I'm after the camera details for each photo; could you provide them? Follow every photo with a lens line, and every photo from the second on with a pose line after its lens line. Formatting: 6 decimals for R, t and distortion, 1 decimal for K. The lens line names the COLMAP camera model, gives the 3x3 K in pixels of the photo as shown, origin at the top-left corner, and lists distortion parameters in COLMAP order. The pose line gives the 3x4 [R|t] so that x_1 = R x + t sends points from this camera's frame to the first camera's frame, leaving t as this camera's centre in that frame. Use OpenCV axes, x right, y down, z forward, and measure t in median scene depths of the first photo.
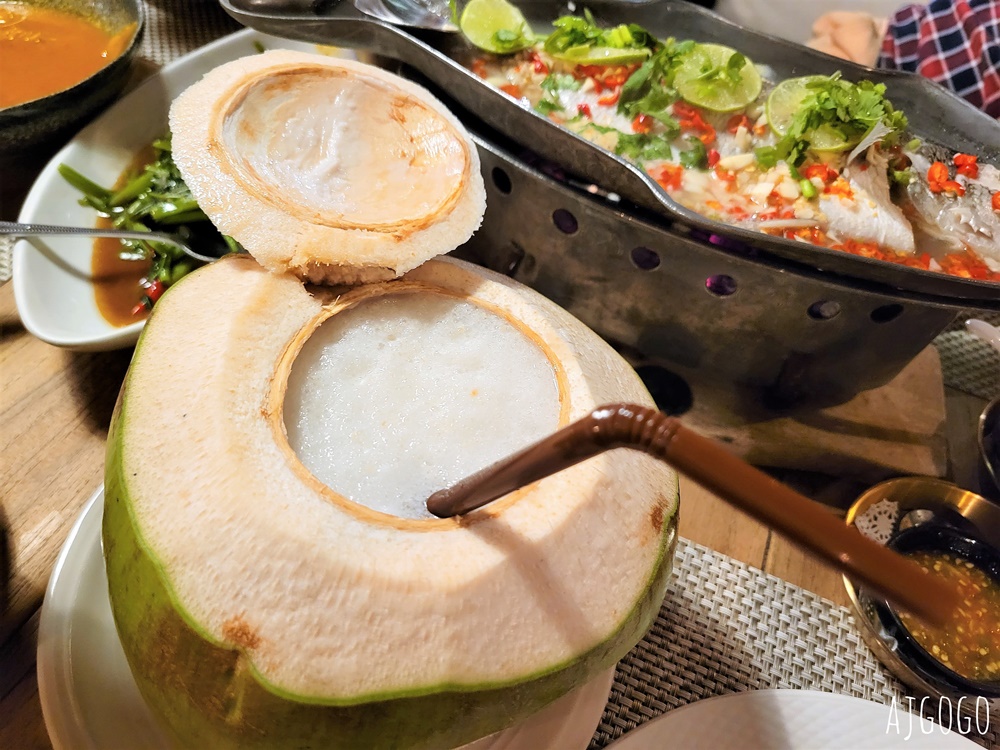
lens RADIAL K [[750.7, 0, 502.1], [0, 750.7, 373.3], [0, 0, 1]] dist [0.006038, -0.003205]
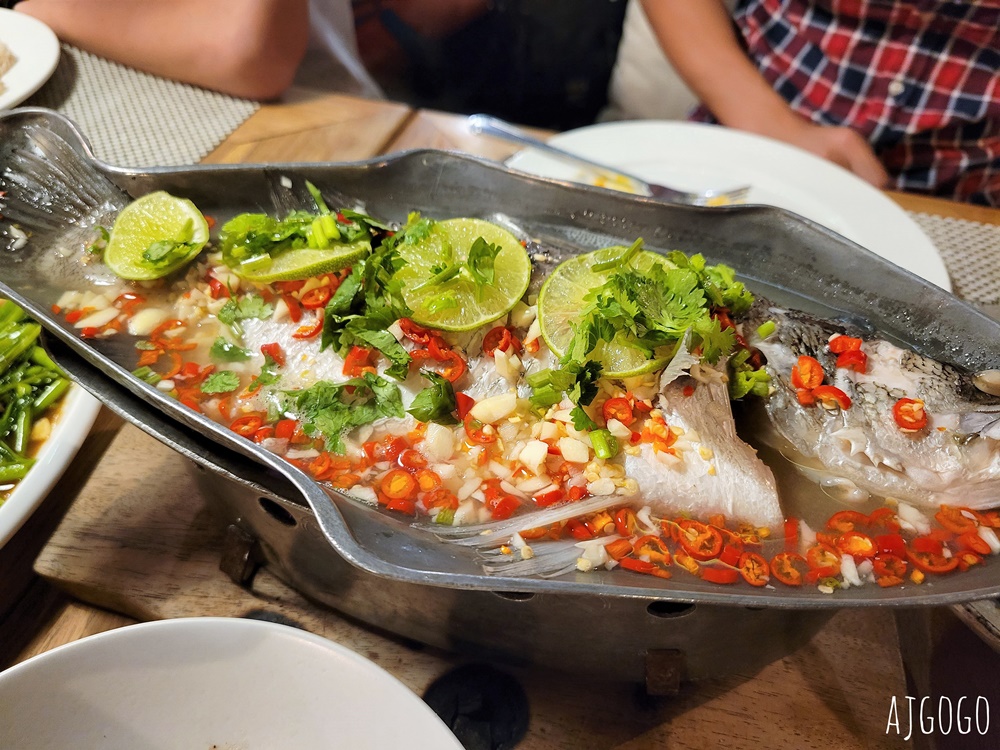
lens RADIAL K [[750.7, 0, 498.7], [0, 750.7, 377.1], [0, 0, 1]] dist [0.006038, -0.003205]
pose [[0.988712, -0.149831, 0.000390, 0.320135], [0.149477, 0.986194, -0.071262, -0.262595], [0.010293, 0.070516, 0.997458, 0.351622]]
